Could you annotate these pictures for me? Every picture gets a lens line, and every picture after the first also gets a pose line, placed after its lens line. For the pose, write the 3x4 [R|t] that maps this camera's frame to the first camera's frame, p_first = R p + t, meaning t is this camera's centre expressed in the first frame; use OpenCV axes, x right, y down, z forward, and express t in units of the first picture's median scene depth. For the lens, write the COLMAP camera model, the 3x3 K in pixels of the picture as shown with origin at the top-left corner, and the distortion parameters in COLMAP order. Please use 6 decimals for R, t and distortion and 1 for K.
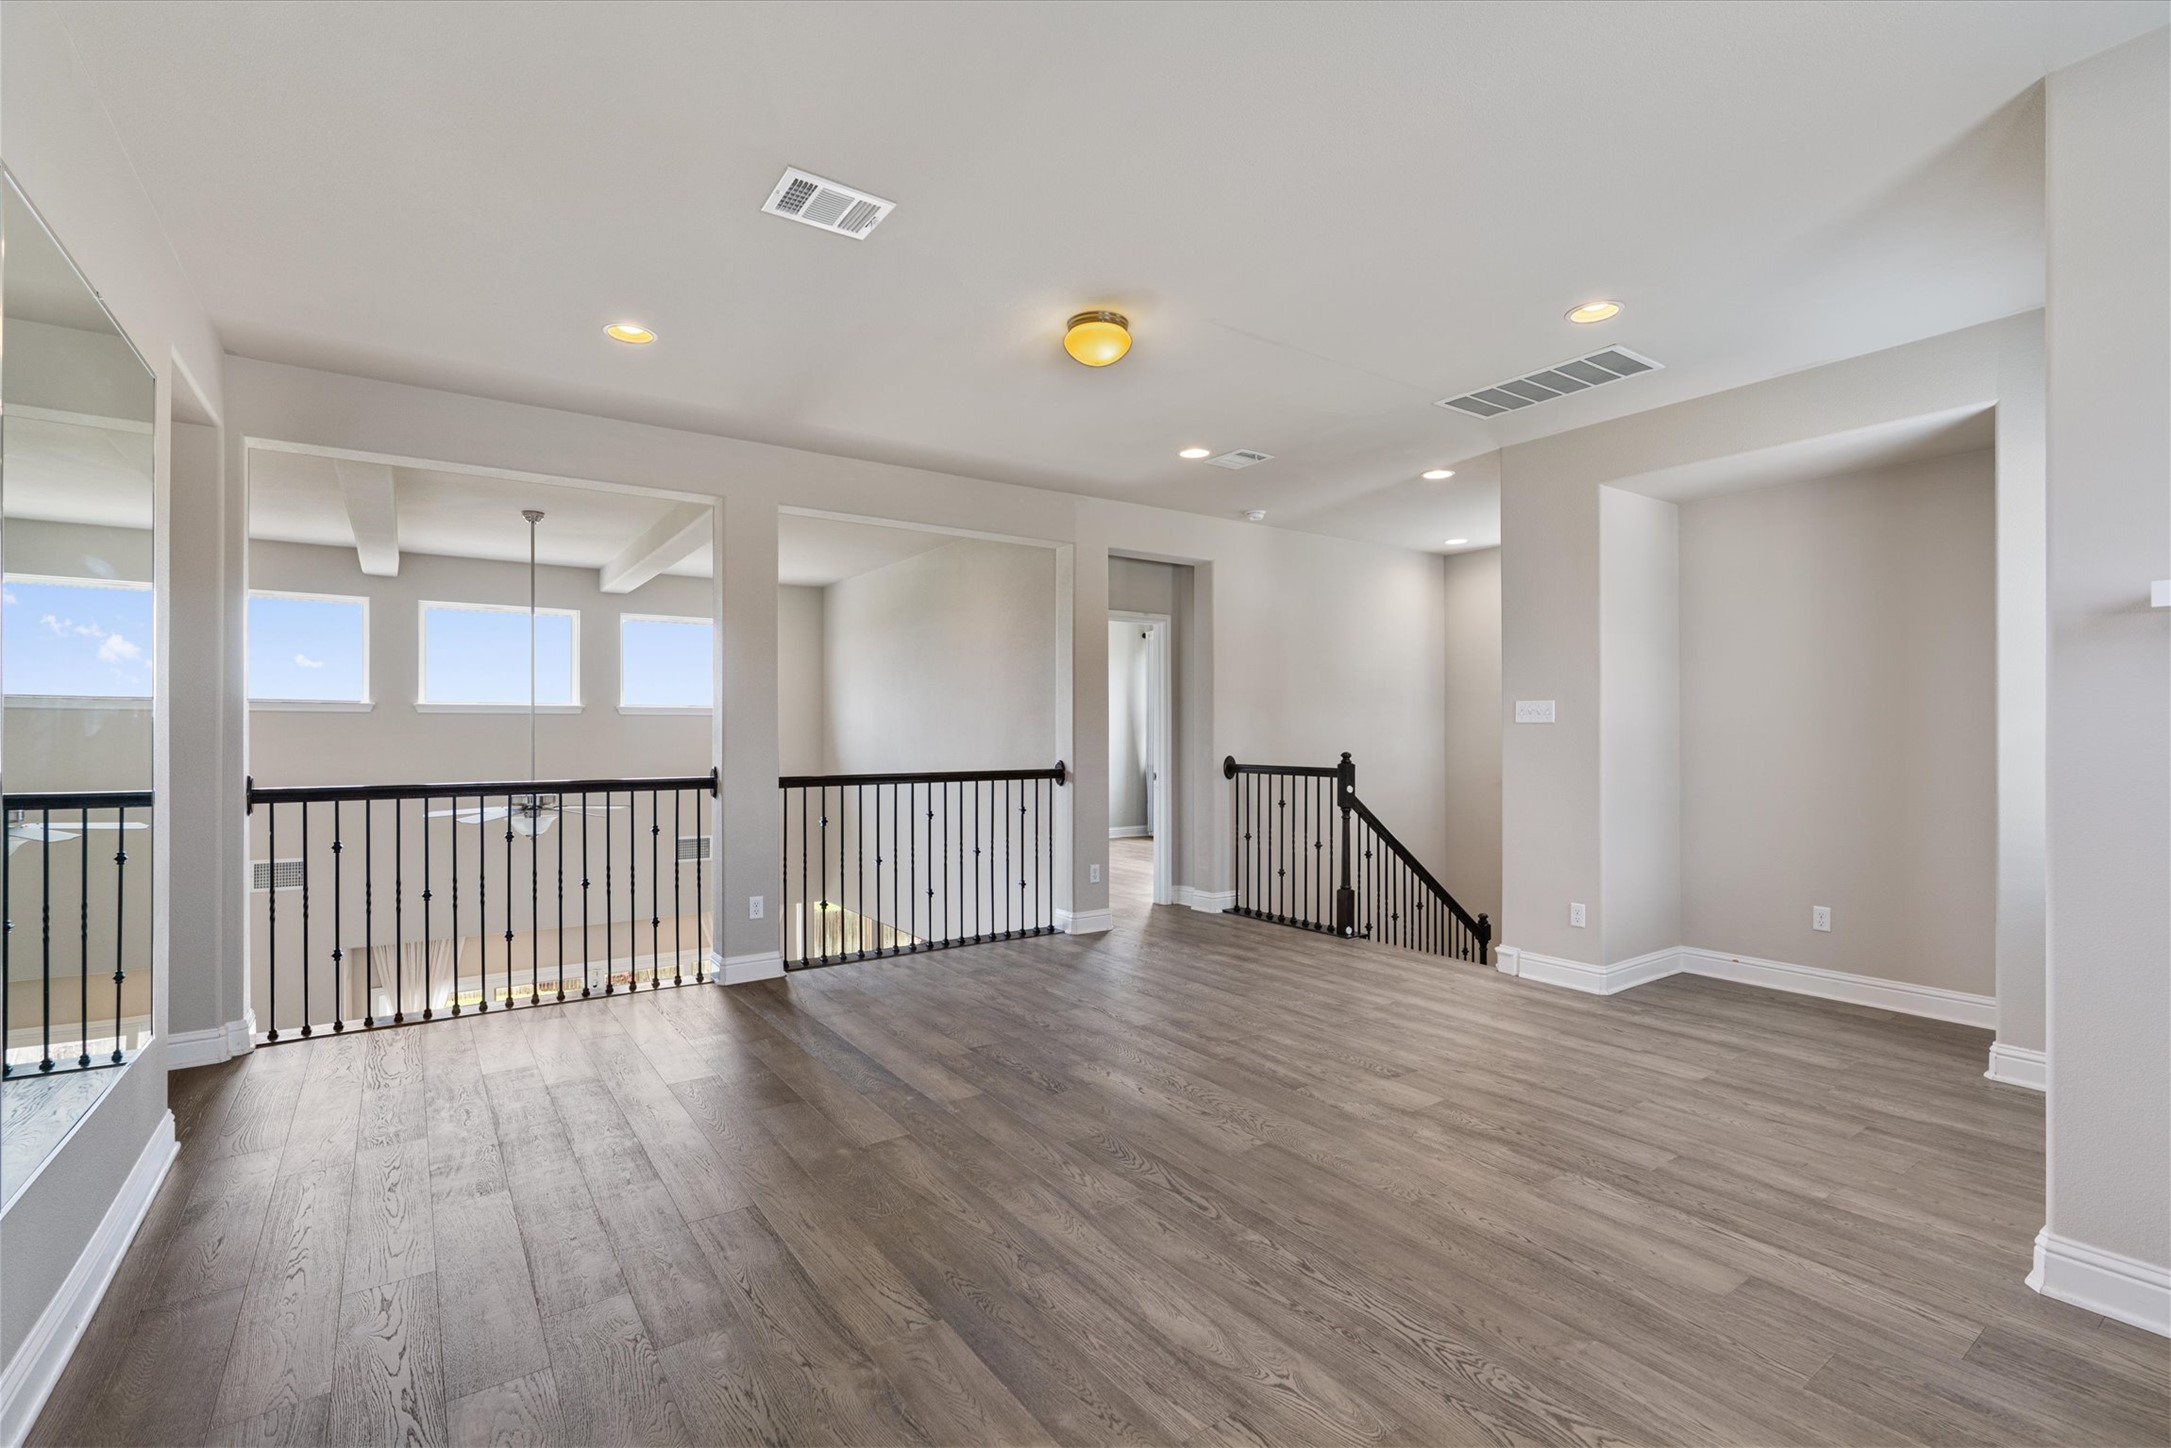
lens RADIAL K [[975.5, 0, 1090.4], [0, 975.5, 720.8], [0, 0, 1]] dist [-0.009887, 0.000418]
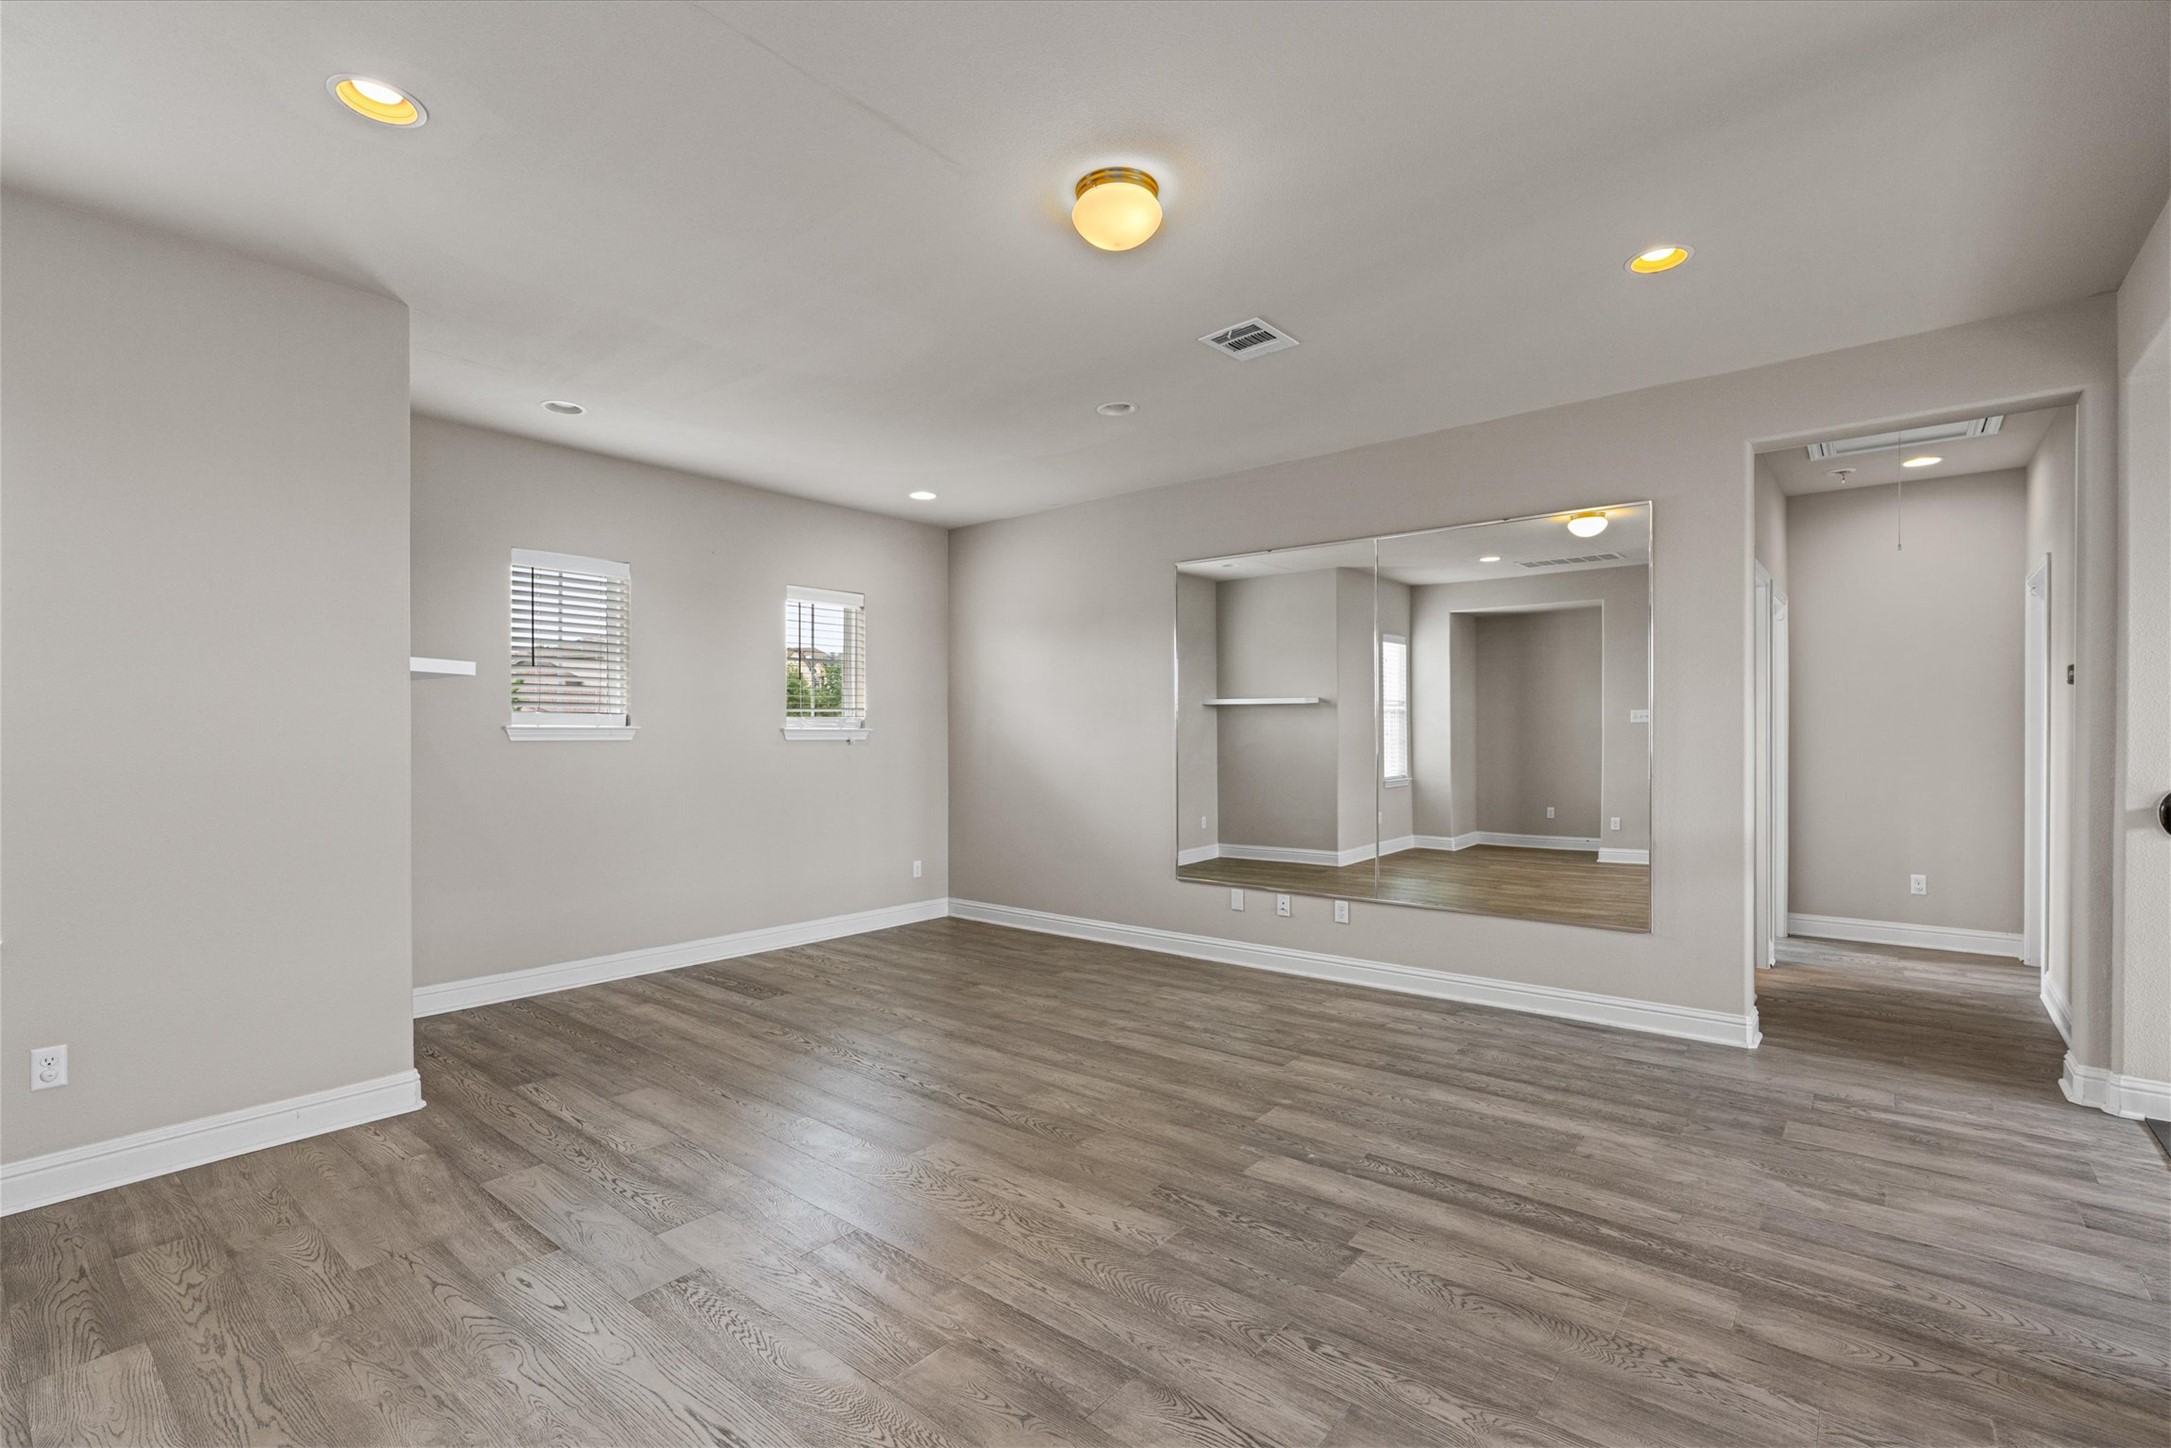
lens RADIAL K [[975.5, 0, 1090.4], [0, 975.5, 720.8], [0, 0, 1]] dist [-0.009887, 0.000418]
pose [[-0.964849, 0.004016, -0.262773, 0.262550], [0.009288, 0.999780, -0.018821, 0.012408], [0.262639, -0.020600, -0.964674, 2.011658]]
